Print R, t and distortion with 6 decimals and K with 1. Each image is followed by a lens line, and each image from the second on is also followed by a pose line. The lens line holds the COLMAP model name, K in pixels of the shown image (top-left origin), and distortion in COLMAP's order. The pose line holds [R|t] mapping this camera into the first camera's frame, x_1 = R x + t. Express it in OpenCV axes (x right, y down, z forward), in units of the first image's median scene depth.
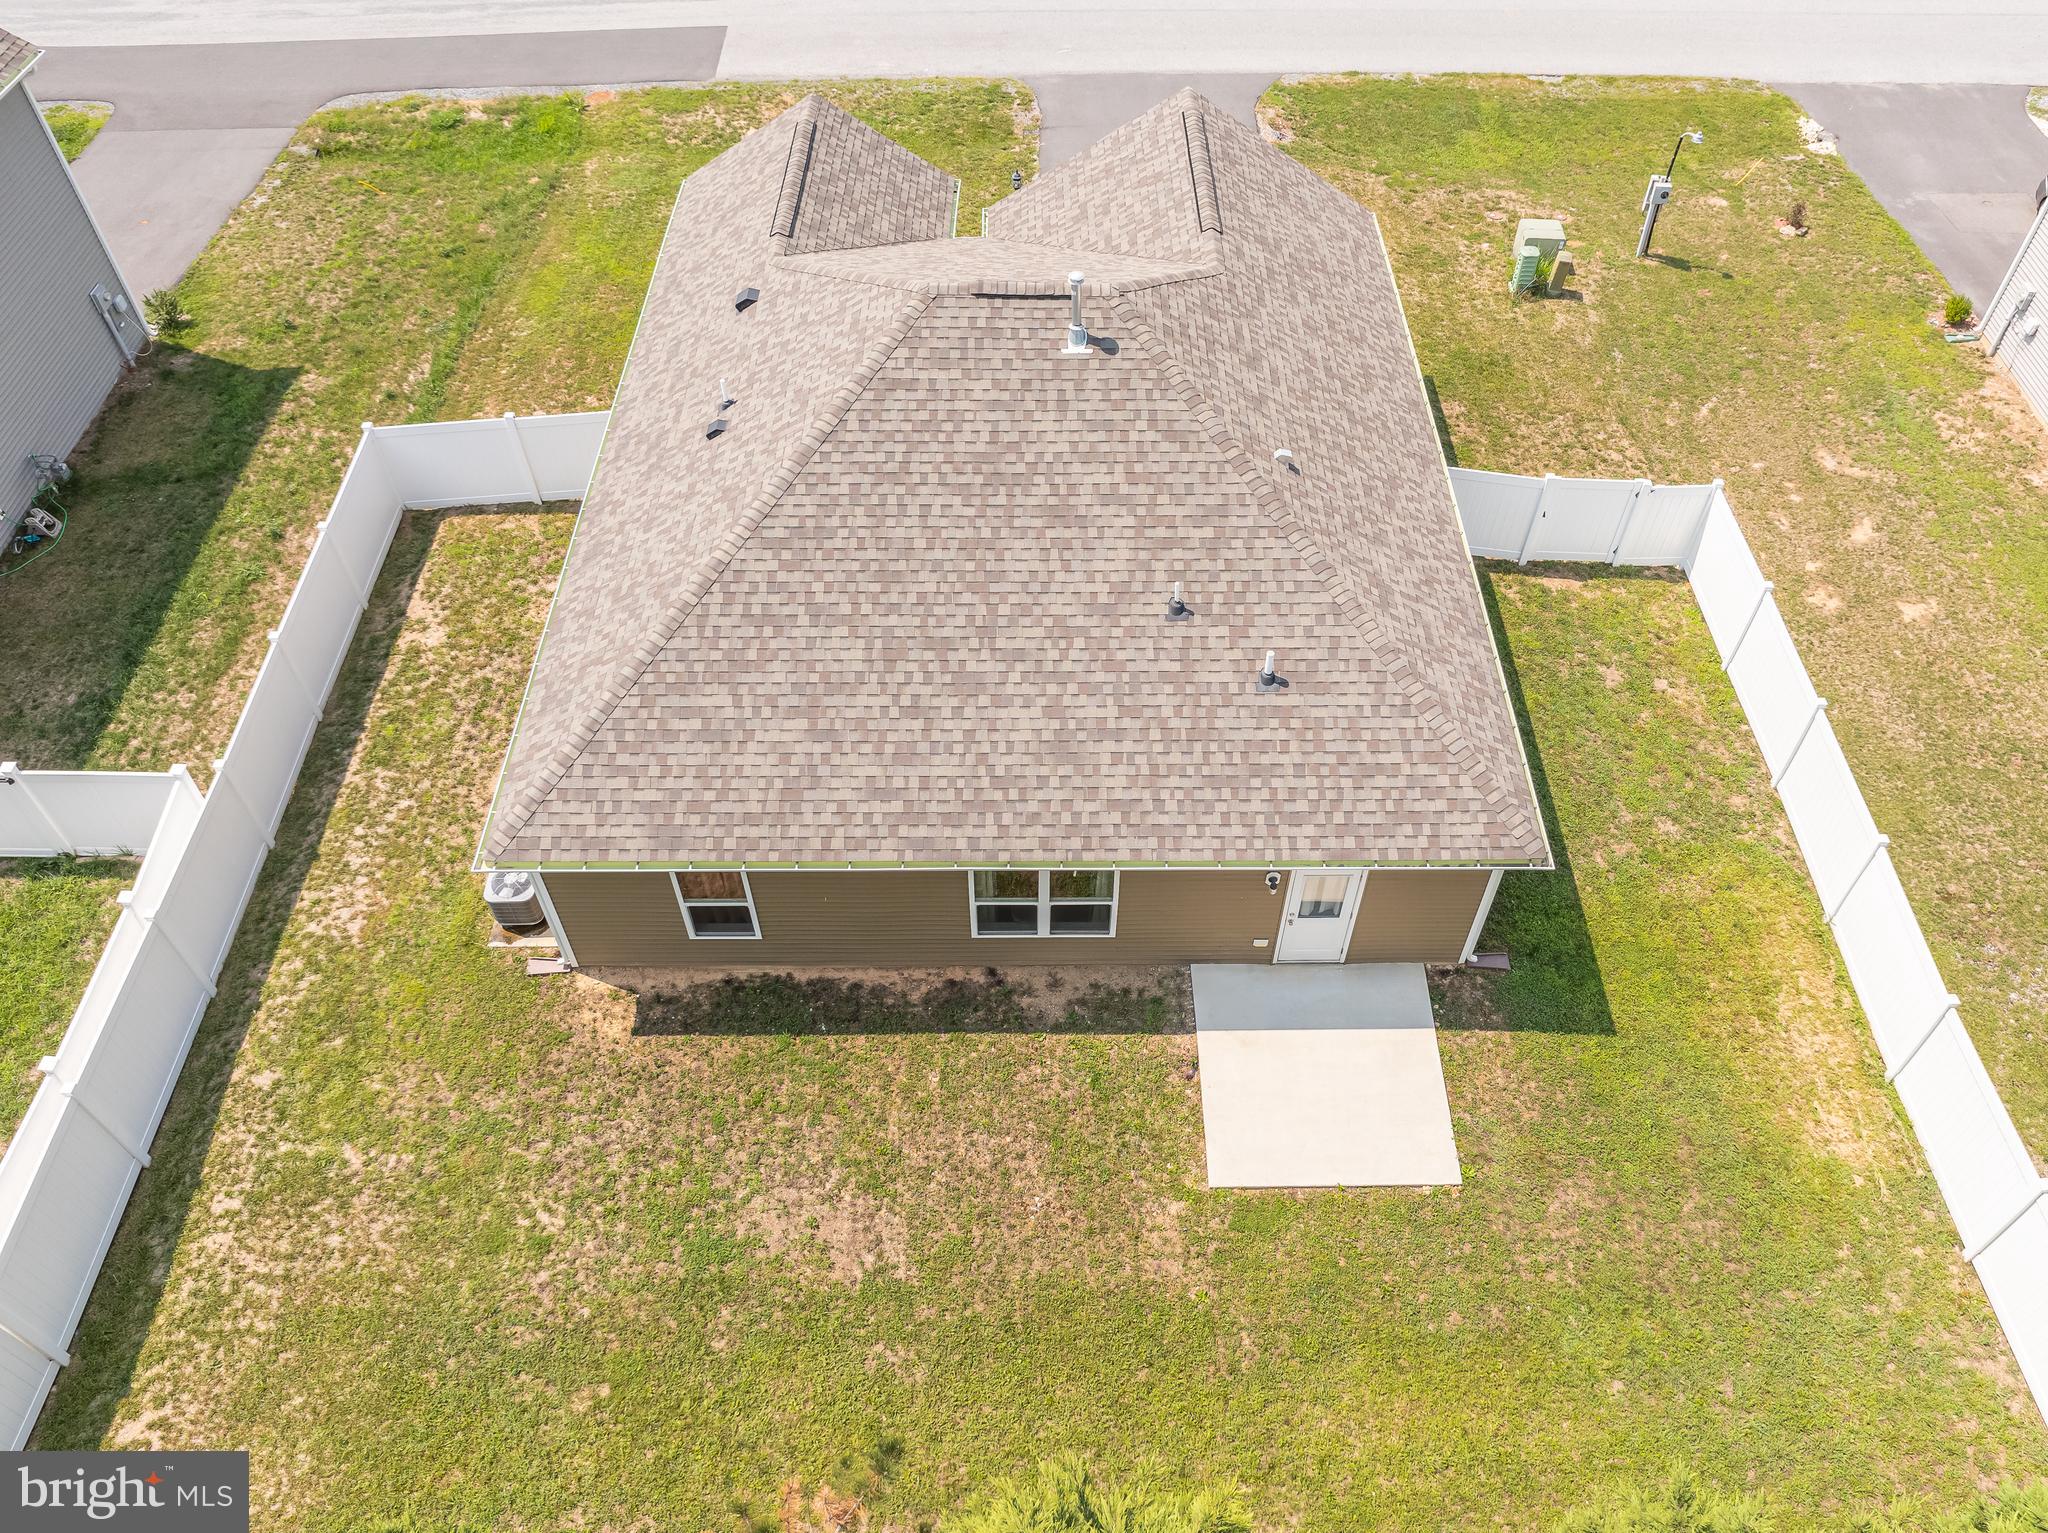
lens RADIAL K [[1537.4, 0, 1064.5], [0, 1537.4, 745.4], [0, 0, 1]] dist [-0.038461, -0.006996]
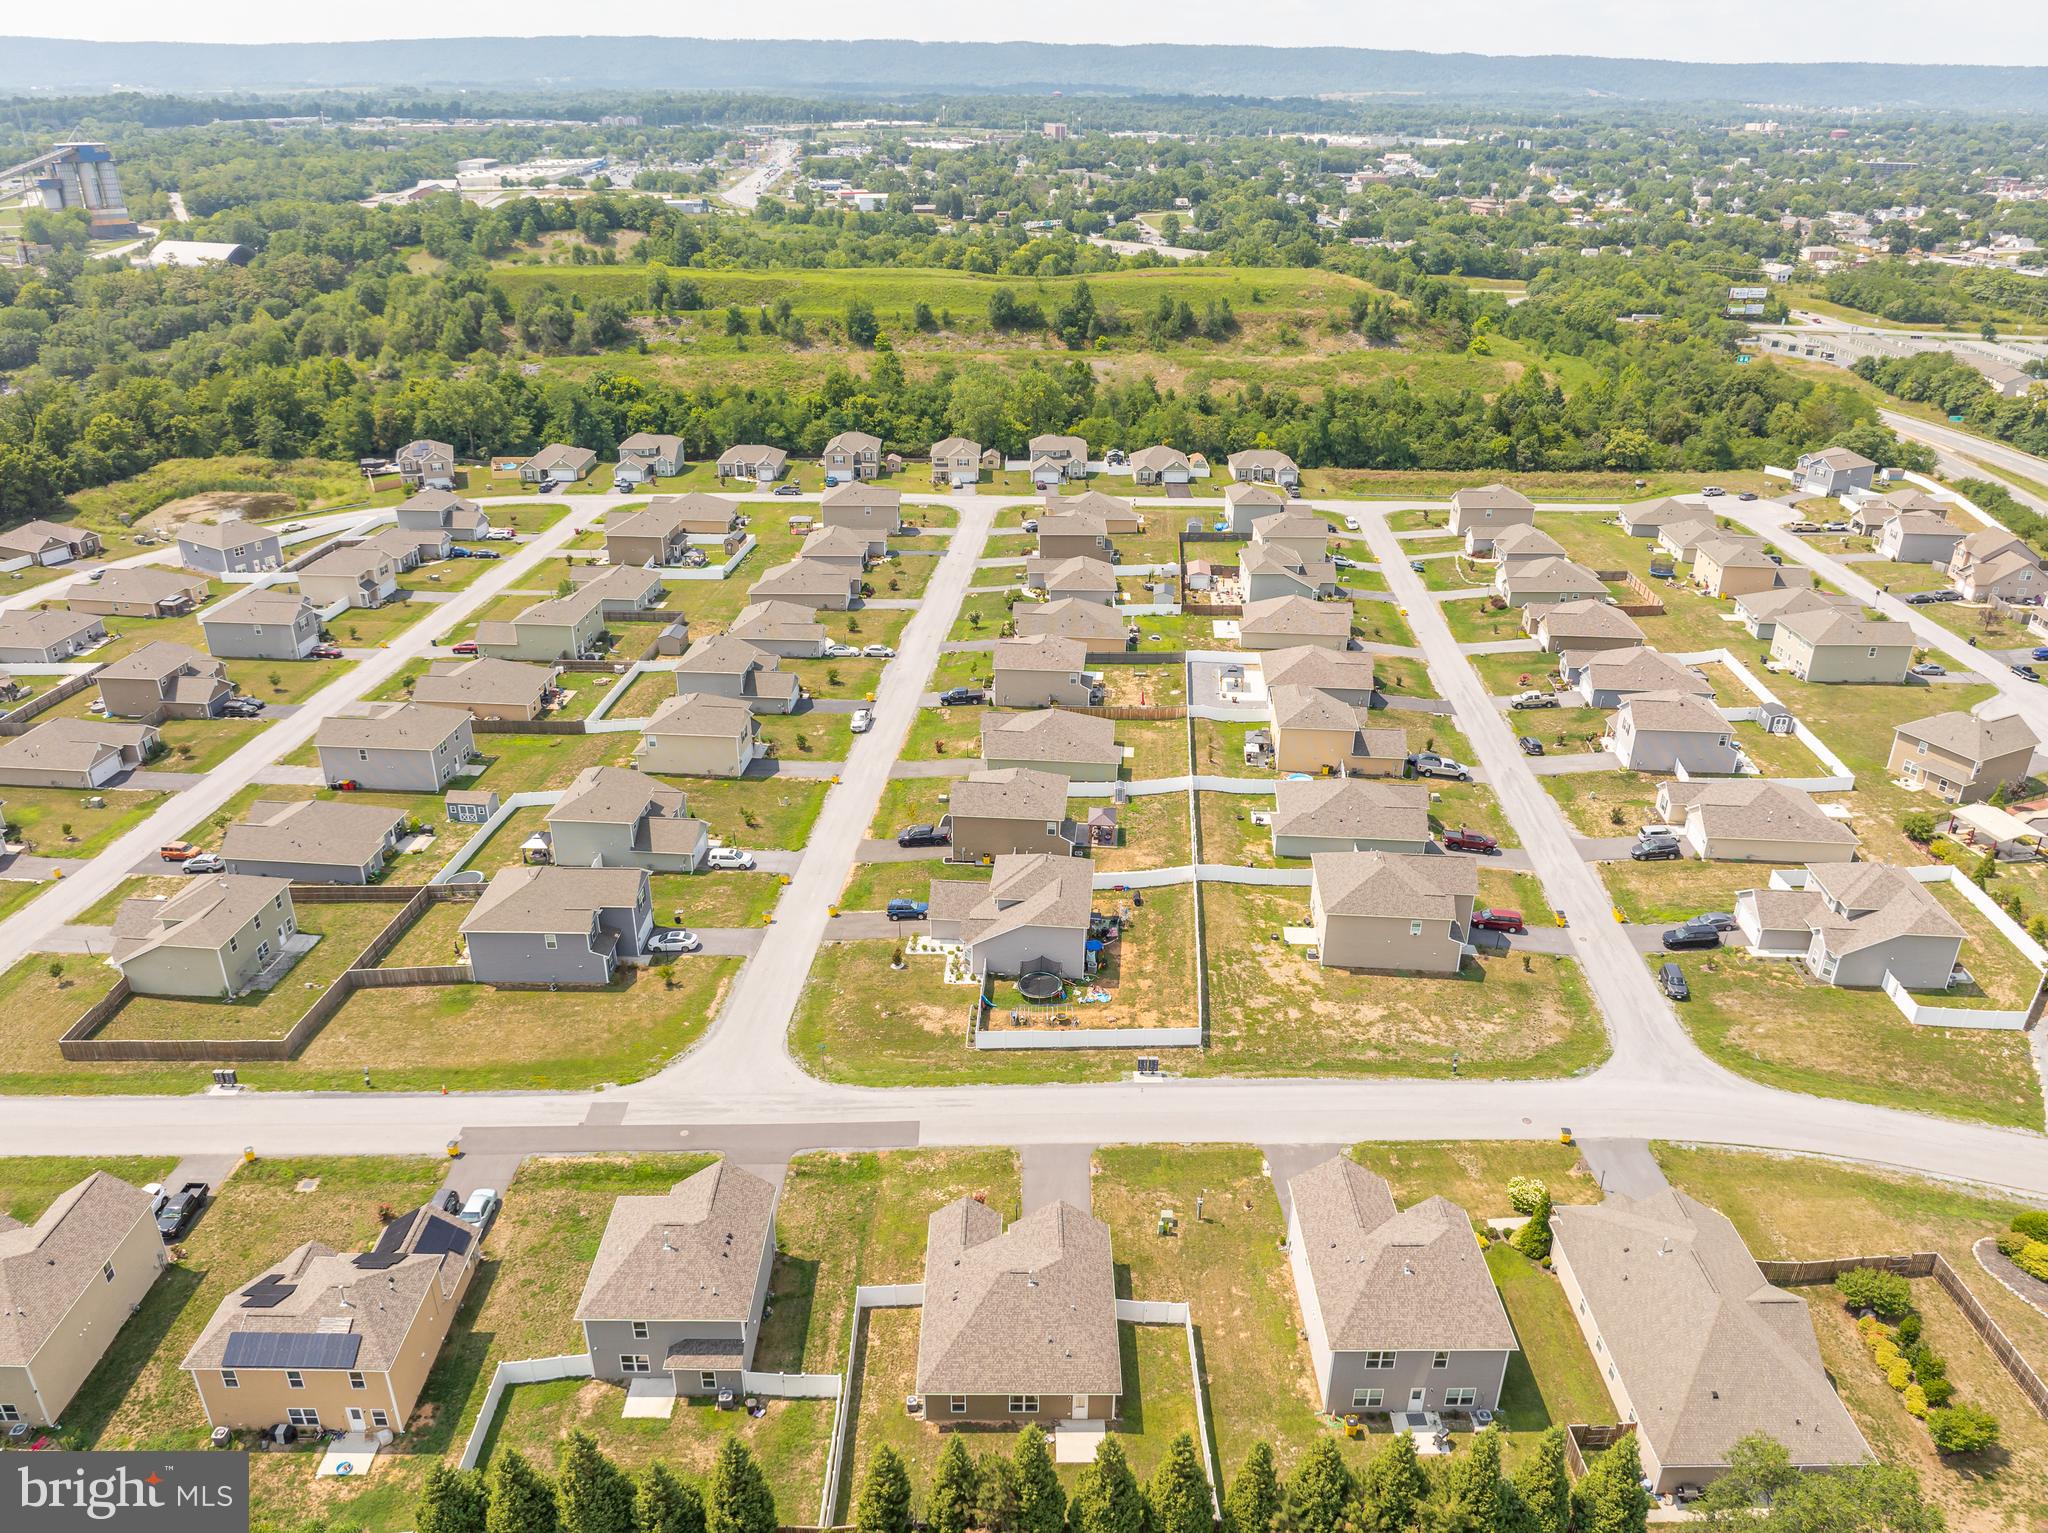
lens RADIAL K [[1464.6, 0, 1029.7], [0, 1464.6, 763.6], [0, 0, 1]] dist [-0.036614, -0.000077]
pose [[0.999976, -0.001909, -0.006678, 0.034678], [-0.000924, 0.916393, -0.400279, 0.075849], [0.006883, 0.400275, 0.916369, -3.557813]]
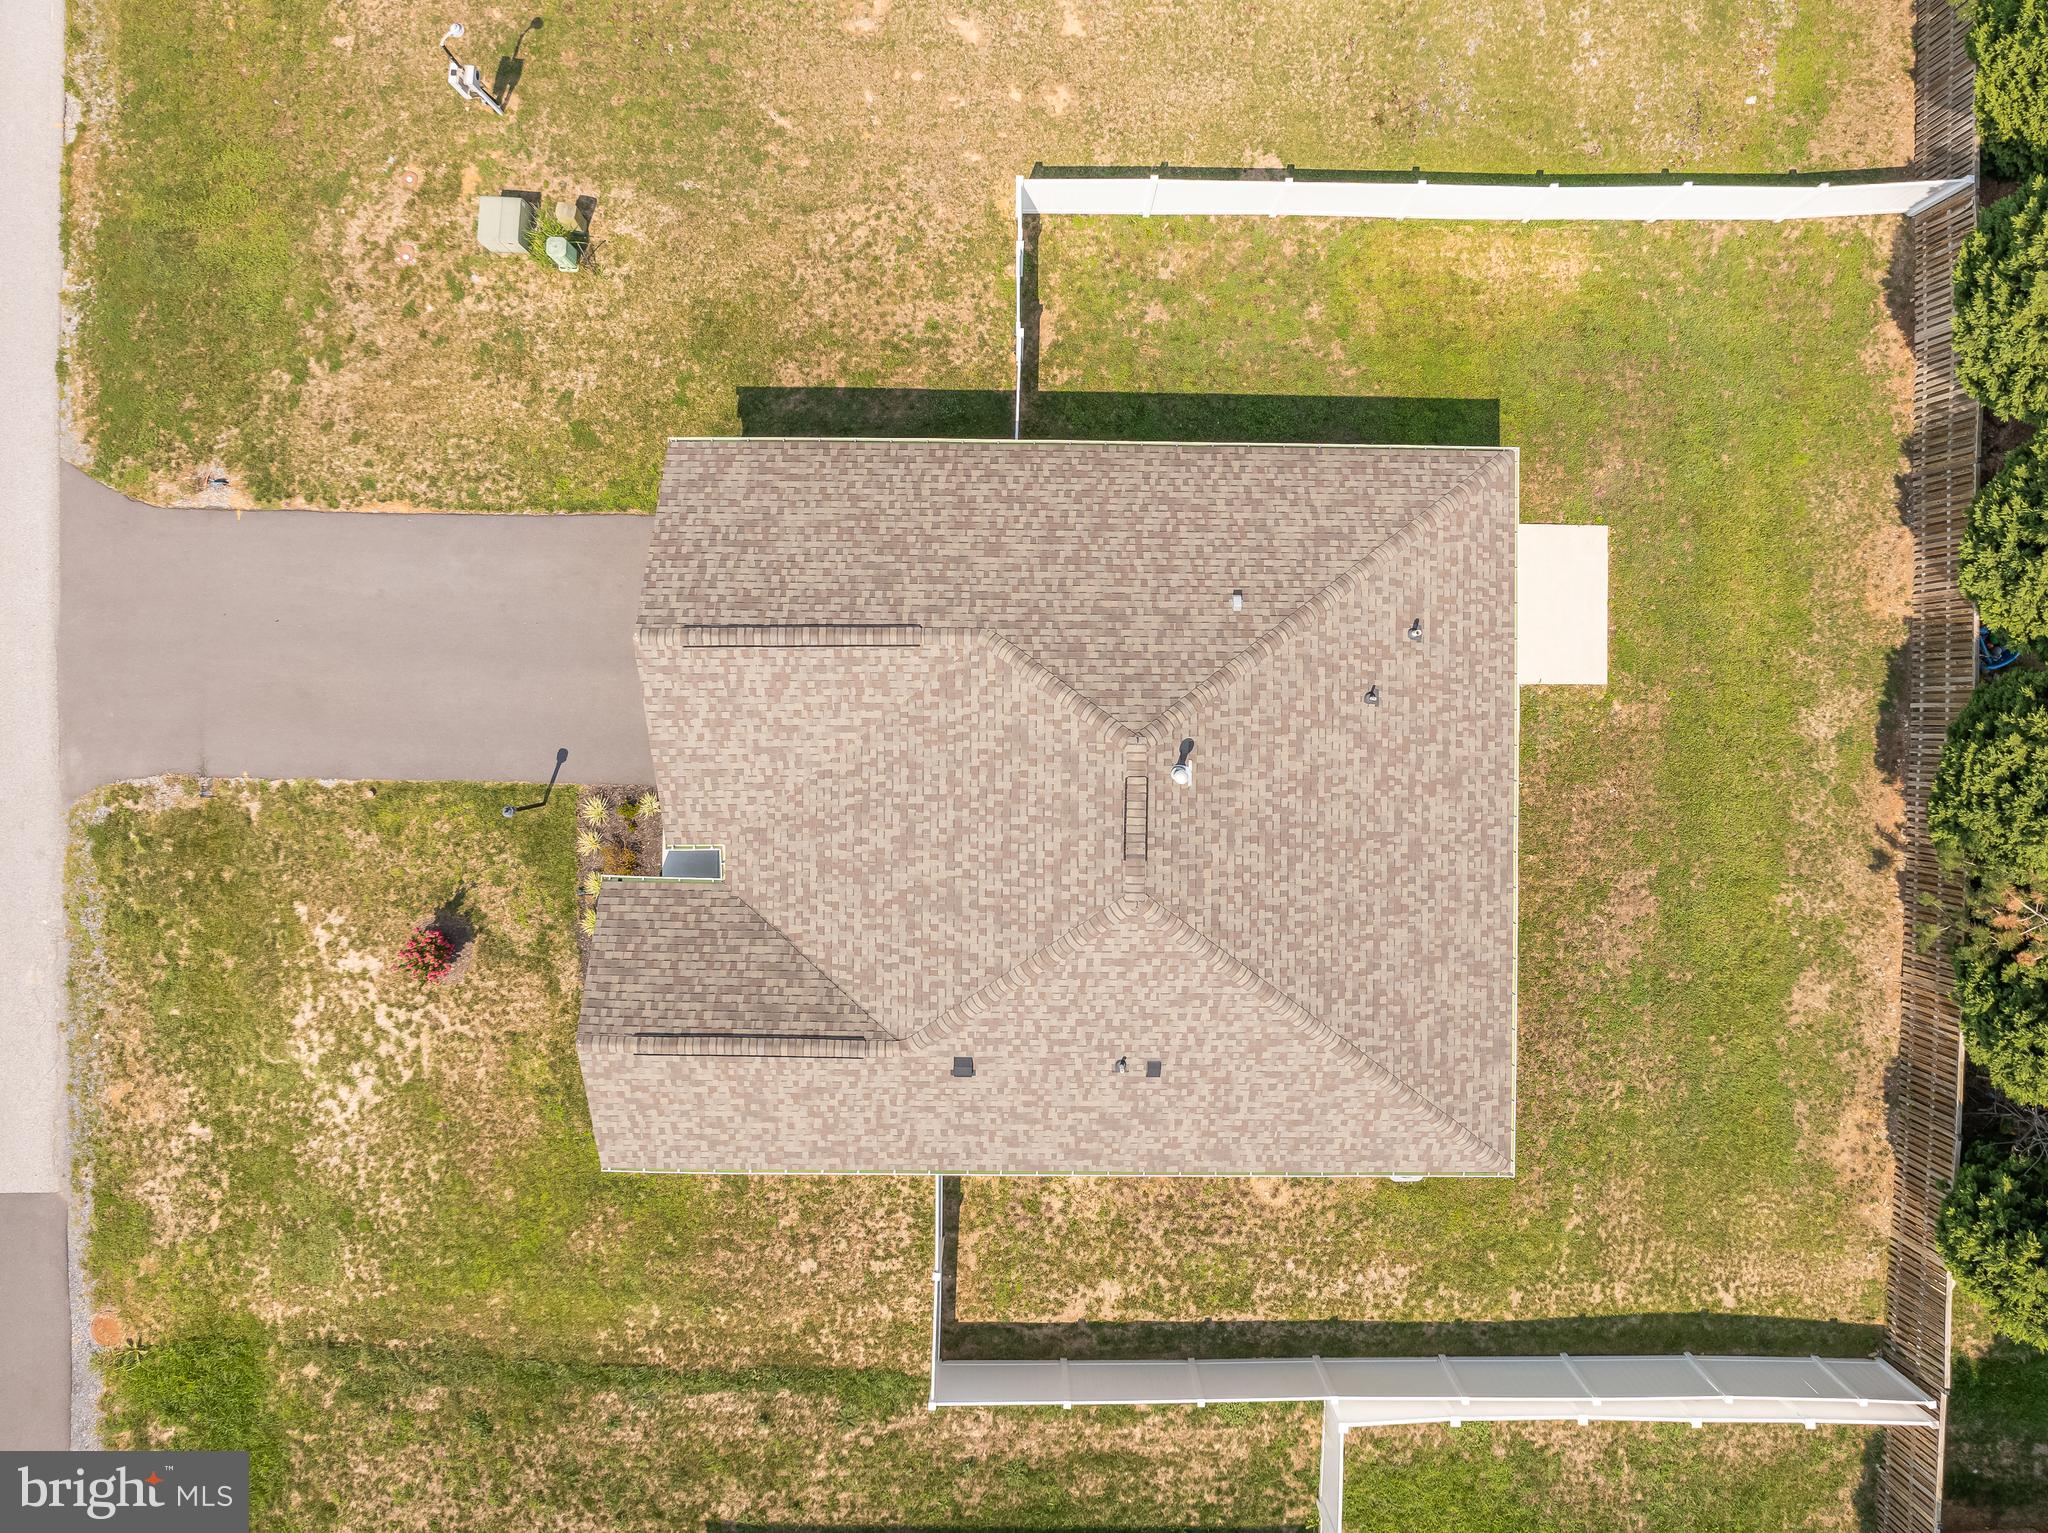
lens RADIAL K [[1539.5, 0, 1052.2], [0, 1539.5, 713.0], [0, 0, 1]] dist [-0.037831, -0.000602]
pose [[0.019378, -0.999748, -0.011334, 0.058527], [0.743643, 0.006834, 0.668542, -1.000074], [-0.668296, -0.021383, 0.743588, 0.159350]]
